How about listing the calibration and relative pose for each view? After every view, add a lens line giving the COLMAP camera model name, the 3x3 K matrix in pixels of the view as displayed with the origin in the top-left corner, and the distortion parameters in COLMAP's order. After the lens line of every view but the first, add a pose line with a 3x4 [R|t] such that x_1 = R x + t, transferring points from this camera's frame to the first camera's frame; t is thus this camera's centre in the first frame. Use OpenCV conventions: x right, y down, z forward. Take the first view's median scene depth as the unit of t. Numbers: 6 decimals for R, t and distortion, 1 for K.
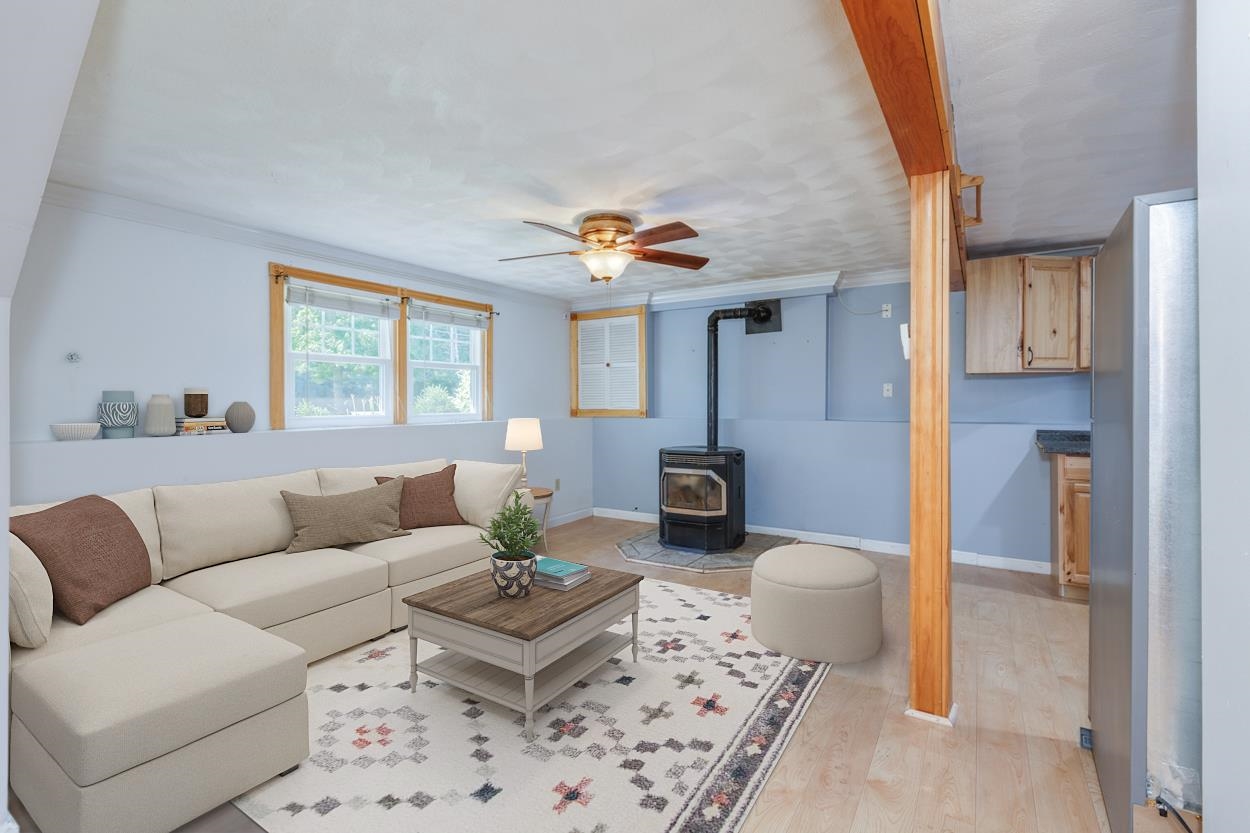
lens RADIAL K [[580.3, 0, 621.2], [0, 580.3, 406.7], [0, 0, 1]] dist [0.000168, 0.000531]
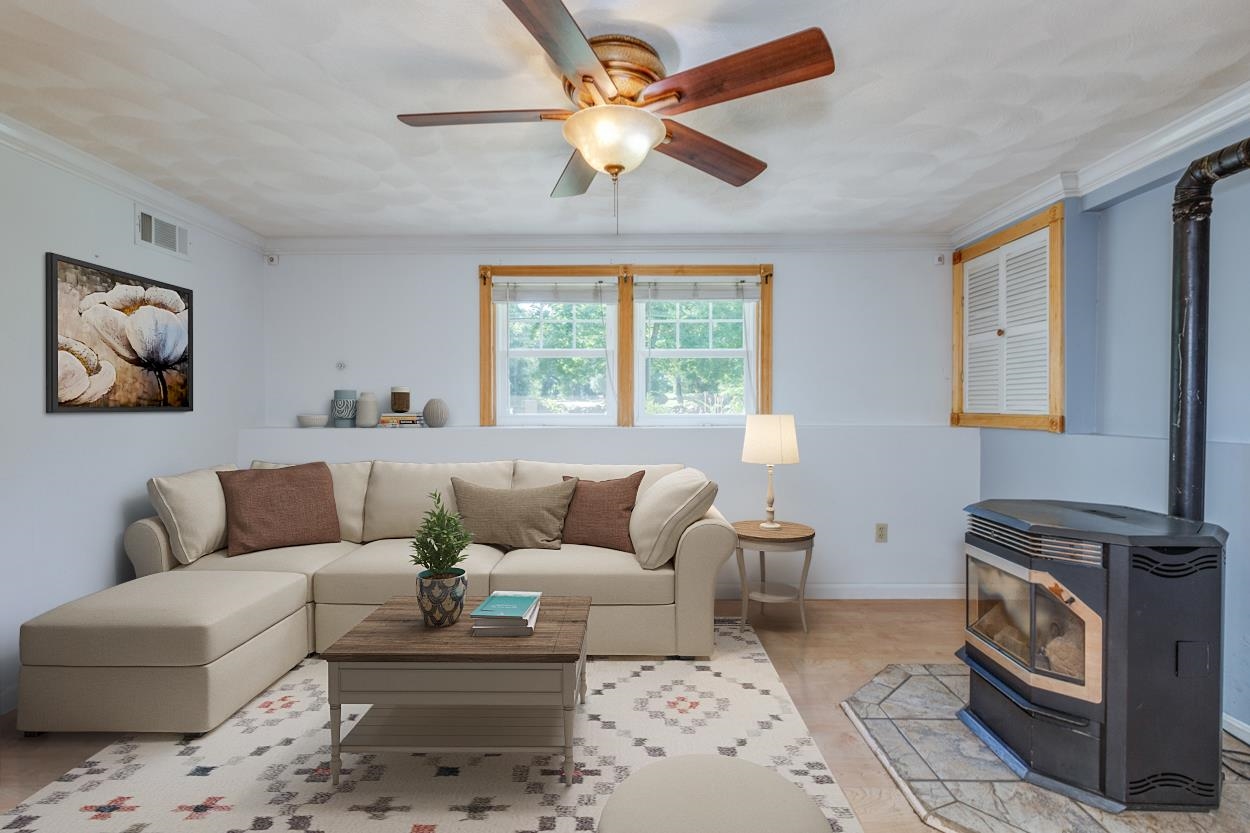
lens RADIAL K [[580.3, 0, 621.2], [0, 580.3, 406.7], [0, 0, 1]] dist [0.000168, 0.000531]
pose [[0.515077, 0.012587, -0.857052, 0.339964], [-0.009314, 0.999915, 0.009087, -0.005379], [0.857094, 0.003302, 0.515150, 0.544394]]
